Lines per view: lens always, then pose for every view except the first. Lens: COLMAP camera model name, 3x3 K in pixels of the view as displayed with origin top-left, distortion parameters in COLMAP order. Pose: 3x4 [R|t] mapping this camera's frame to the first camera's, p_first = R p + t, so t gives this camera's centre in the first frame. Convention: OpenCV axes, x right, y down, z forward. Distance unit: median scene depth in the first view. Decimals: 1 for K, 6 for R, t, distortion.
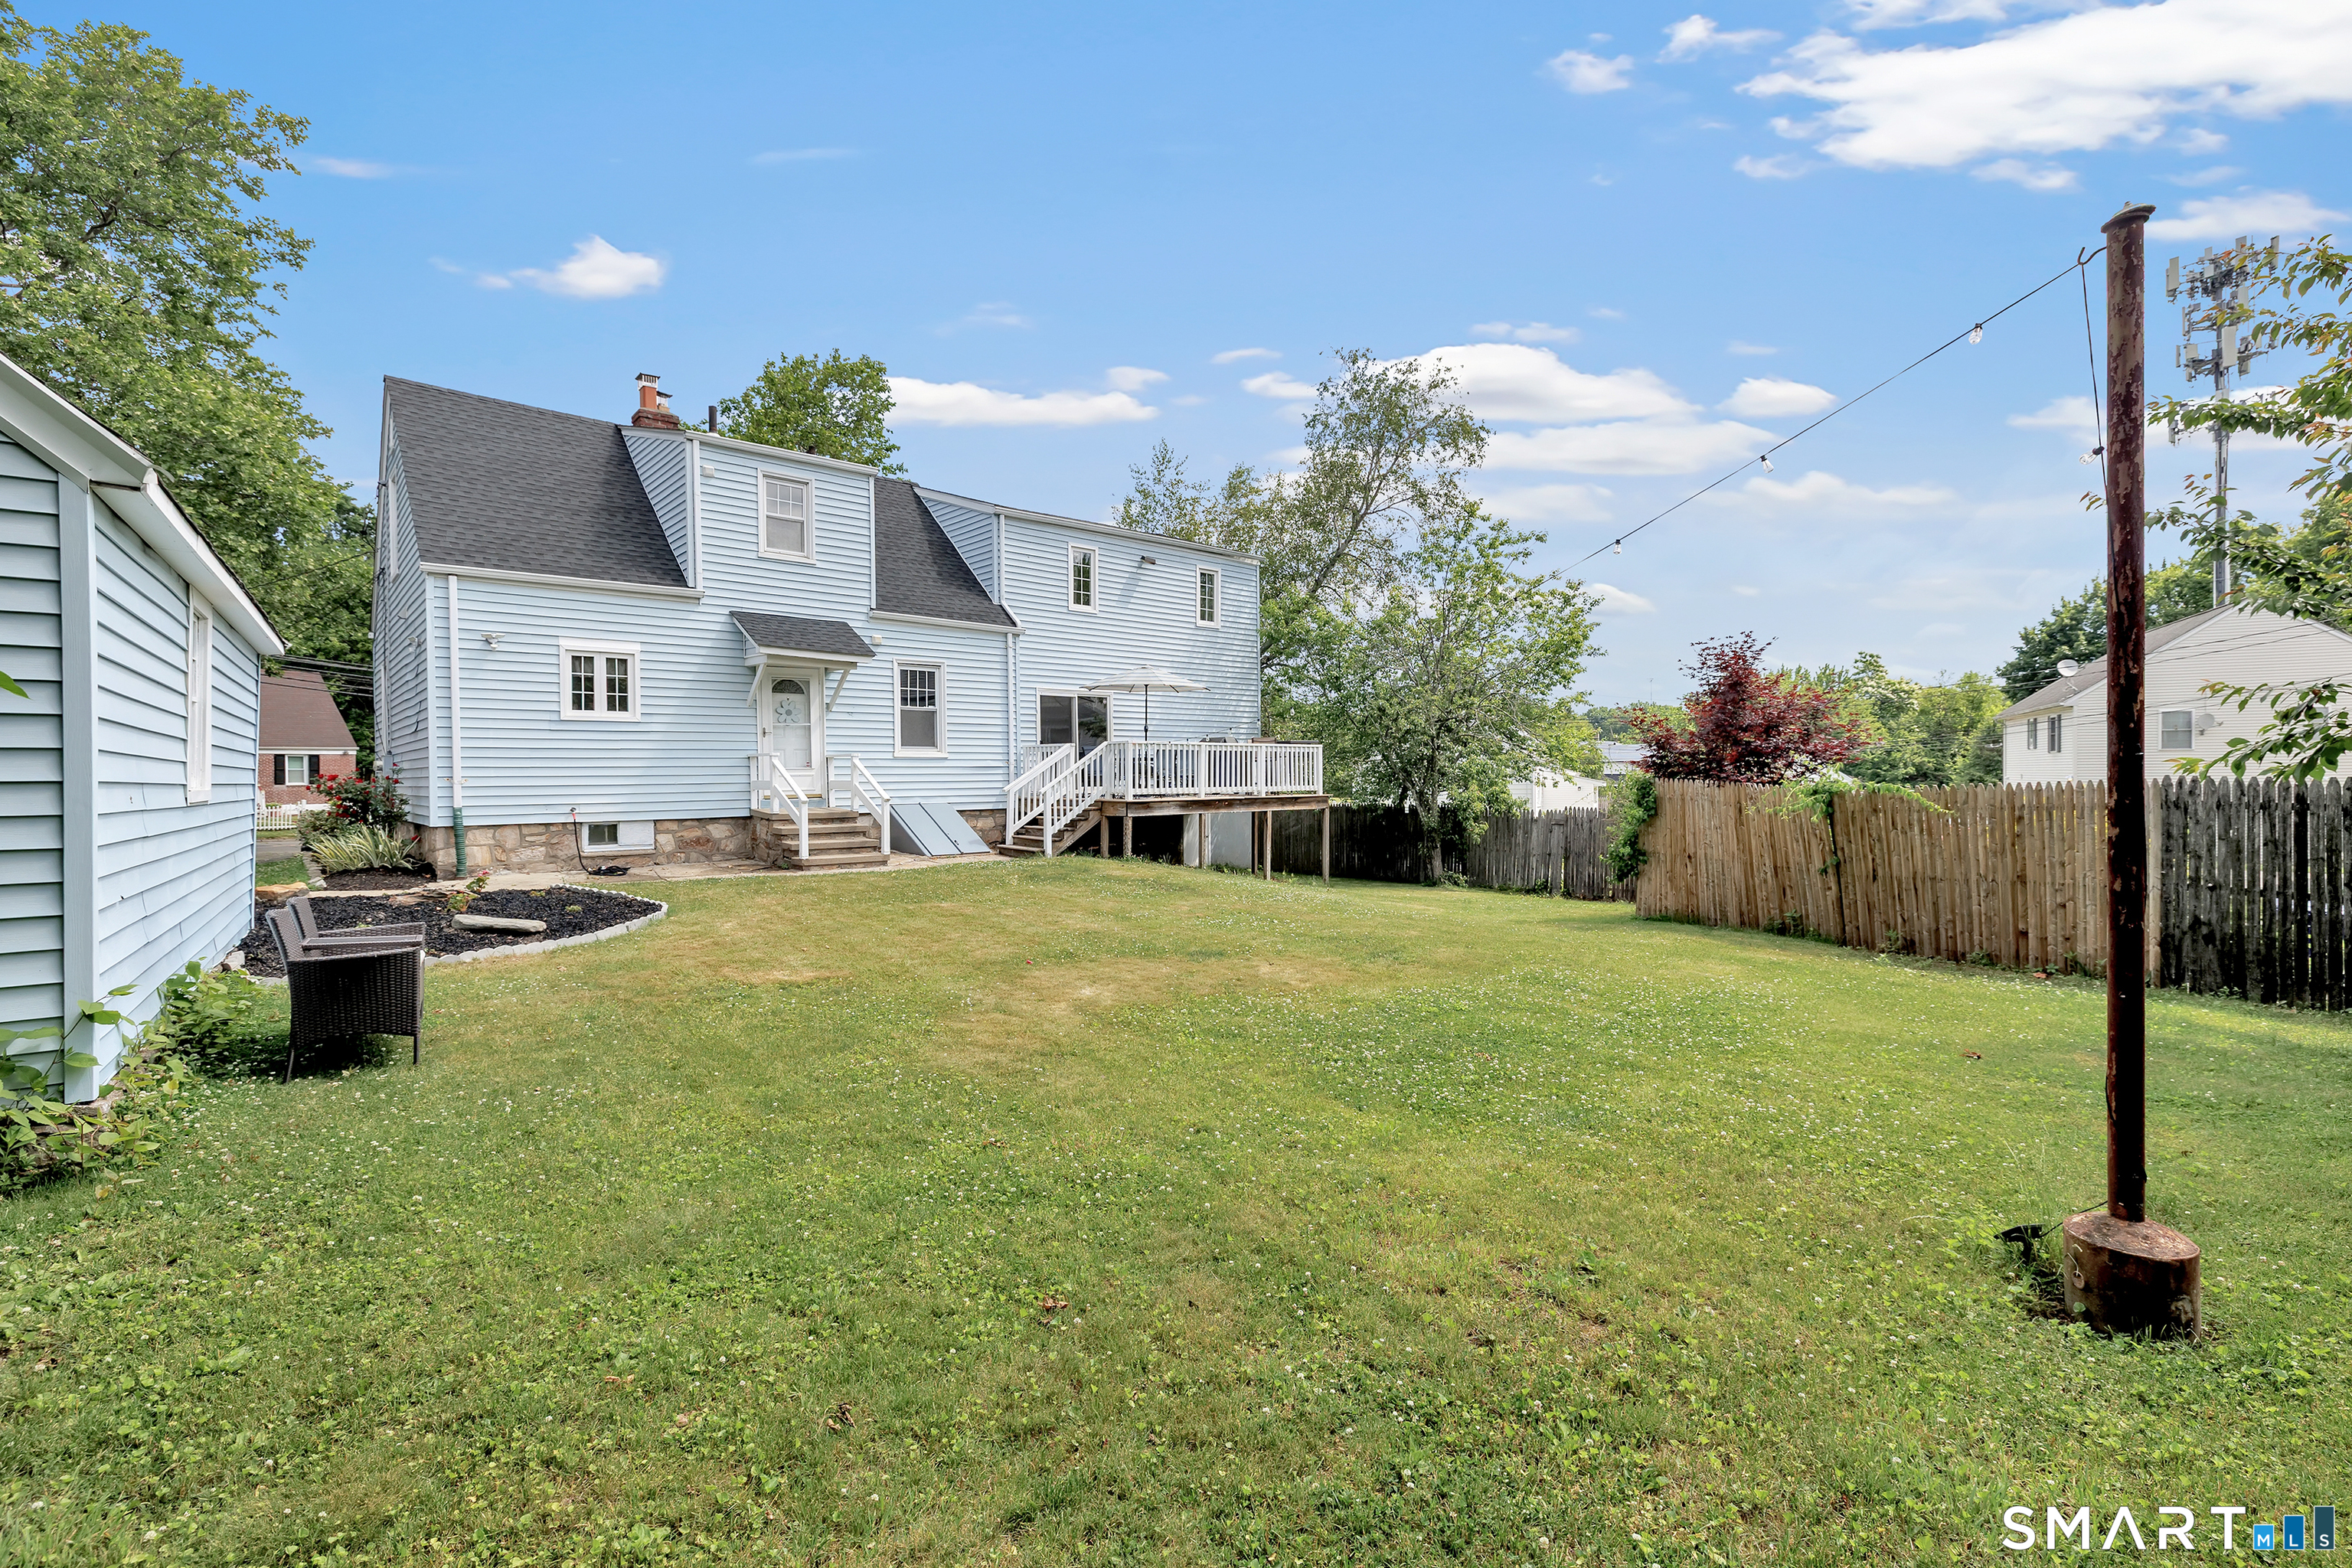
lens RADIAL K [[1016.0, 0, 1173.7], [0, 1016.0, 772.6], [0, 0, 1]] dist [-0.003039, -0.000346]
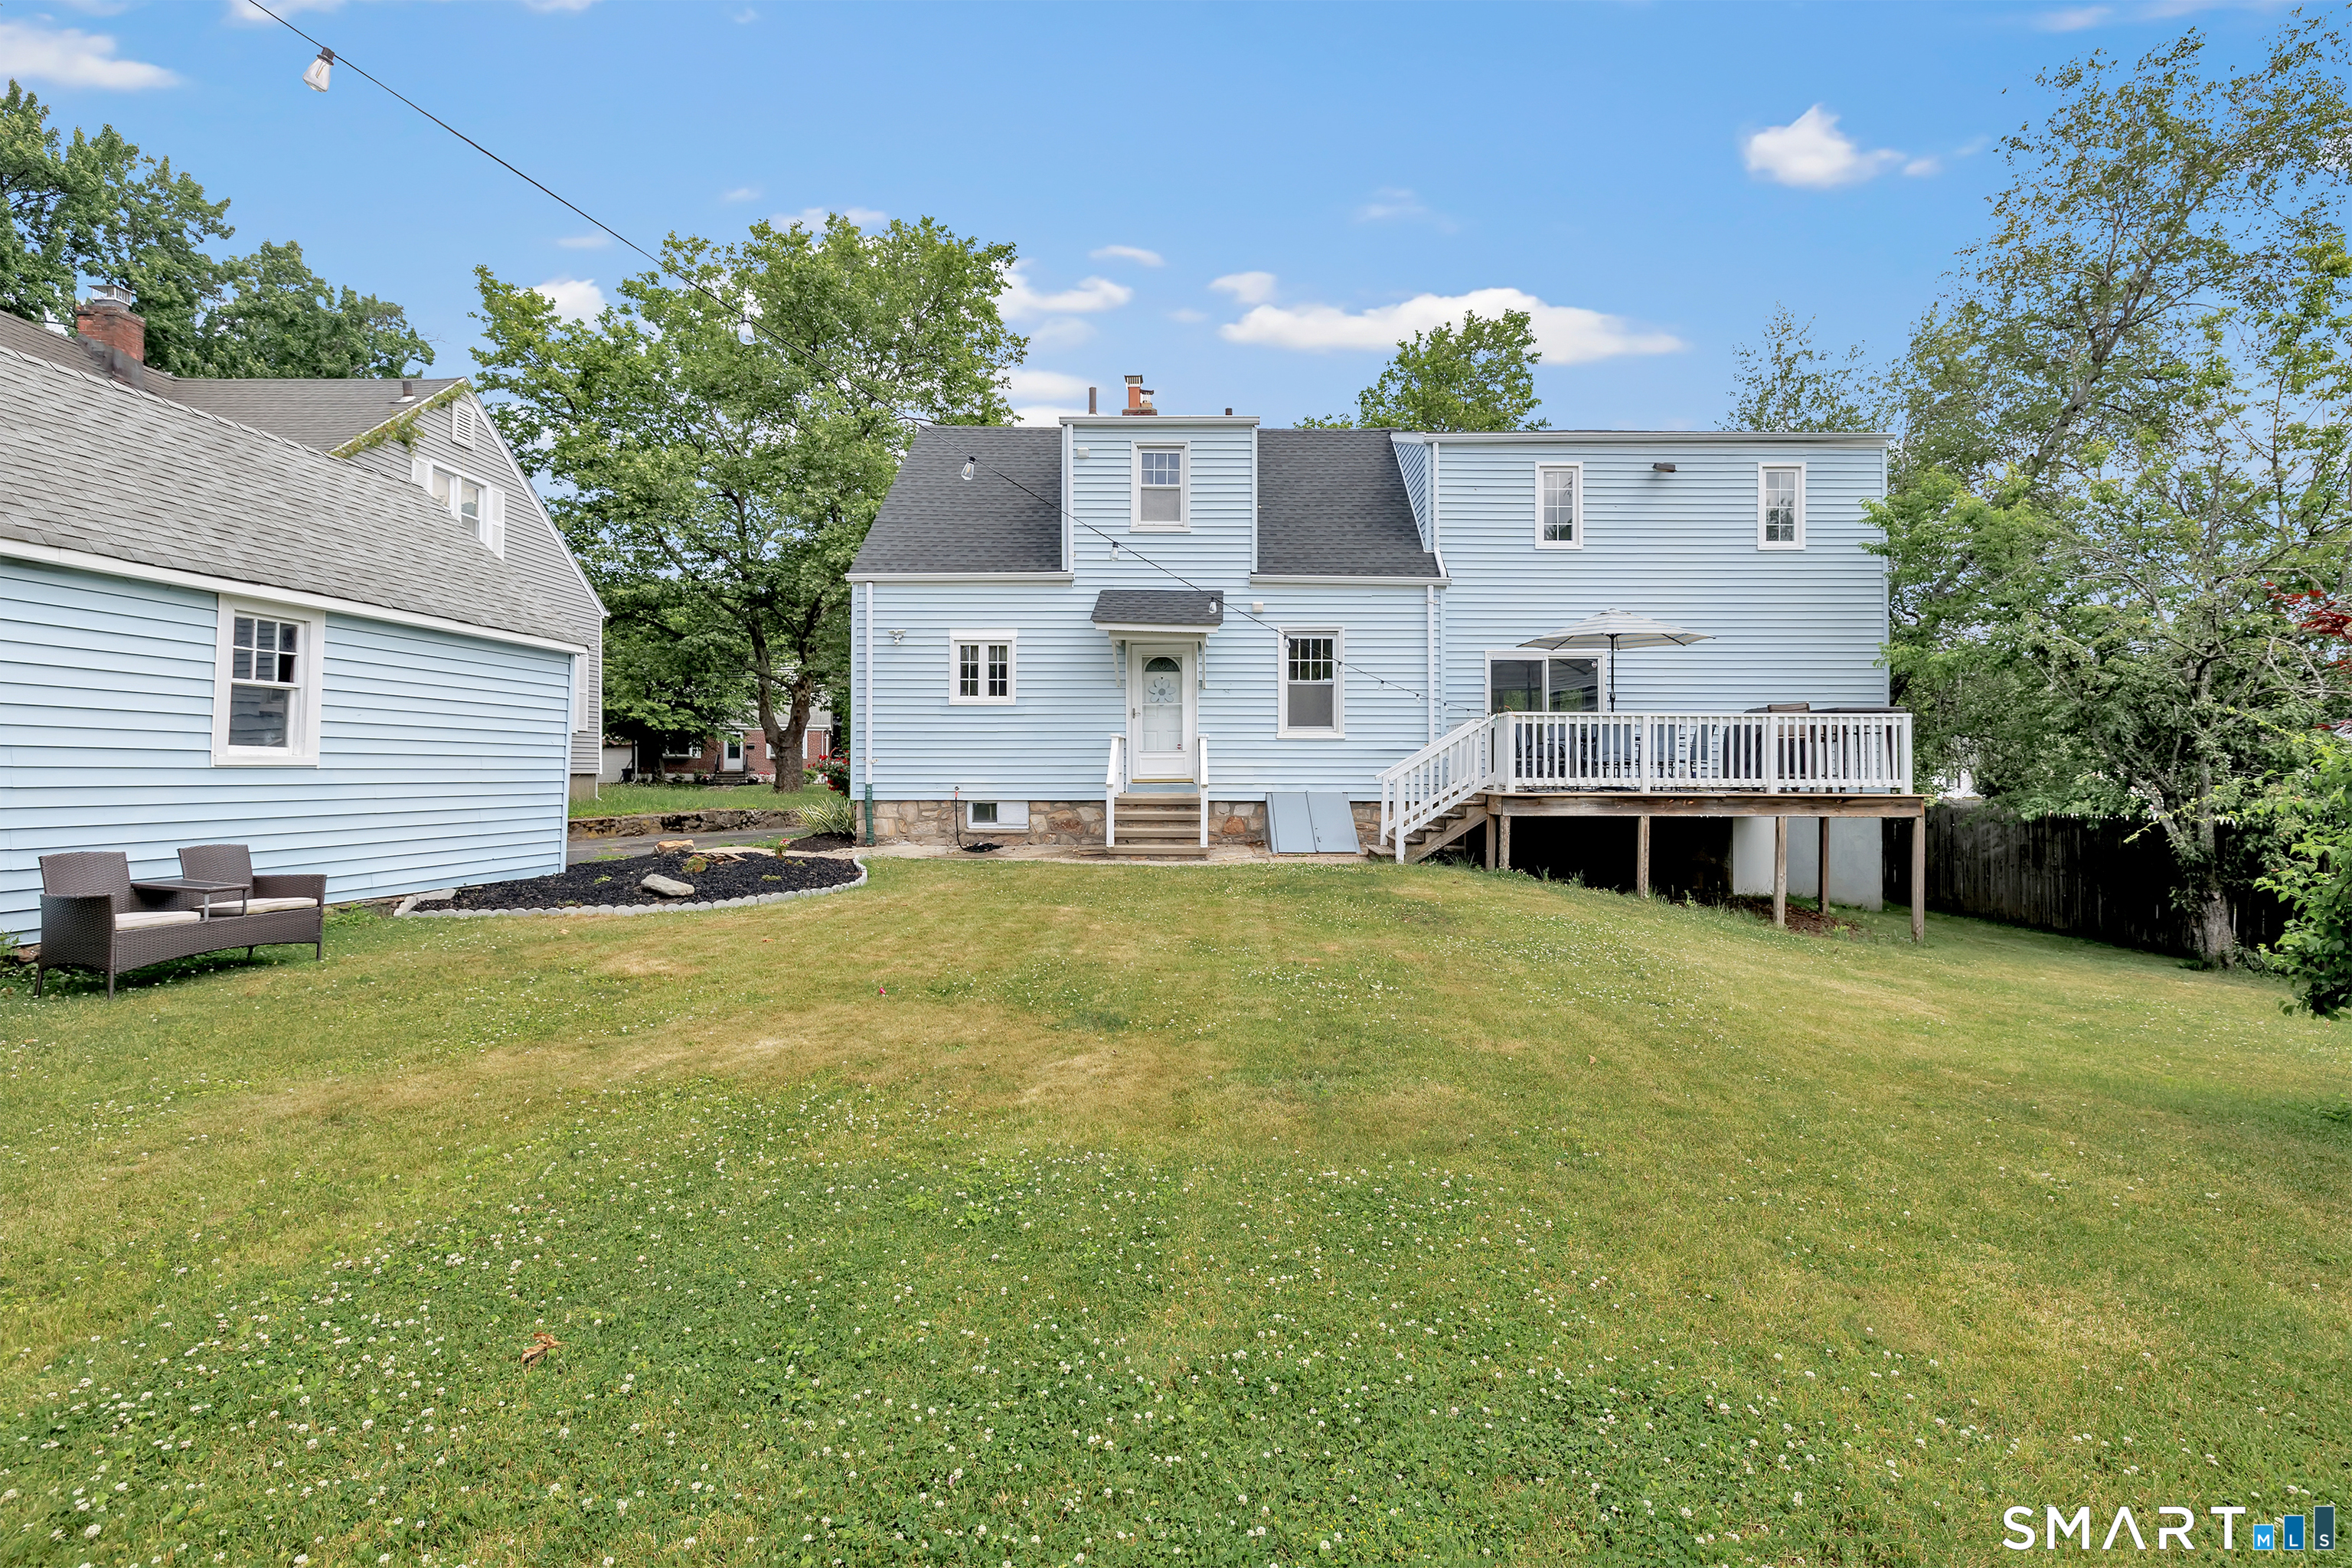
lens RADIAL K [[1050.8, 0, 1174.5], [0, 1050.8, 736.9], [0, 0, 1]] dist [-0.001403, -0.000033]
pose [[0.750881, -0.011144, -0.660343, 0.274884], [-0.006573, 0.999682, -0.024345, 0.006505], [0.660405, 0.022620, 0.750569, 0.273909]]
